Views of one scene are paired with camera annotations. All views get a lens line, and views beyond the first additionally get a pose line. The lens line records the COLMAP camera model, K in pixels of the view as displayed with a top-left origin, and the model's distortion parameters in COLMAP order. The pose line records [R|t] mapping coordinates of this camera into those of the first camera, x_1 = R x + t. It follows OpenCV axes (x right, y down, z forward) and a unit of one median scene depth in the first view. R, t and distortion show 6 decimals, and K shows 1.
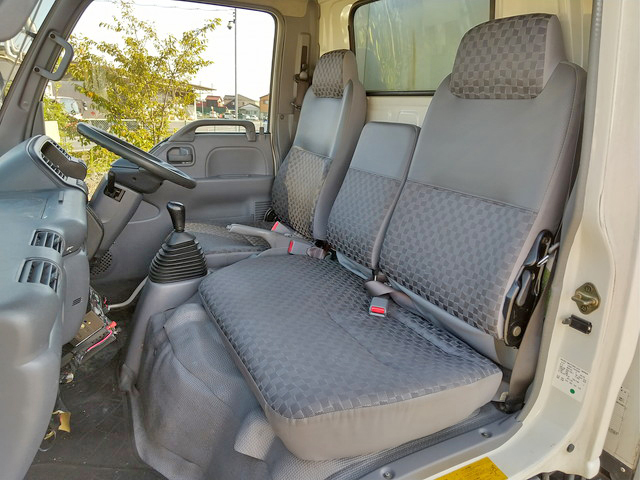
lens RADIAL K [[448.1, 0, 320.0], [0, 448.1, 240.0], [0, 0, 1]] dist [-0.005984, -0.002608]
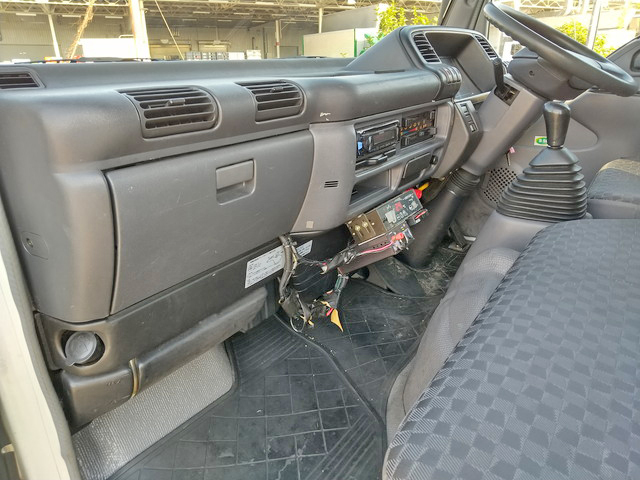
lens RADIAL K [[448.1, 0, 320.0], [0, 448.1, 240.0], [0, 0, 1]] dist [-0.005984, -0.002608]
pose [[0.467875, 0.293966, -0.833473, 0.113303], [-0.213231, 0.952749, 0.216336, 0.038974], [0.857686, 0.076504, 0.508451, 0.358244]]
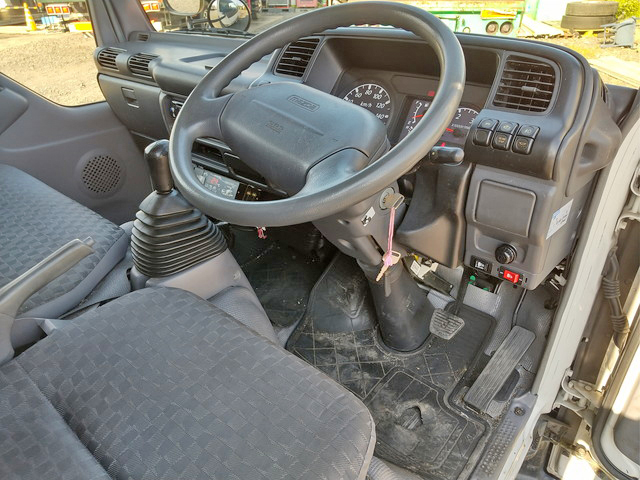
lens RADIAL K [[448.1, 0, 320.0], [0, 448.1, 240.0], [0, 0, 1]] dist [-0.005984, -0.002608]
pose [[-0.918319, 0.187251, -0.348751, -0.261037], [-0.114640, 0.717472, 0.687090, -0.367738], [0.378877, 0.670948, -0.637401, 1.400471]]
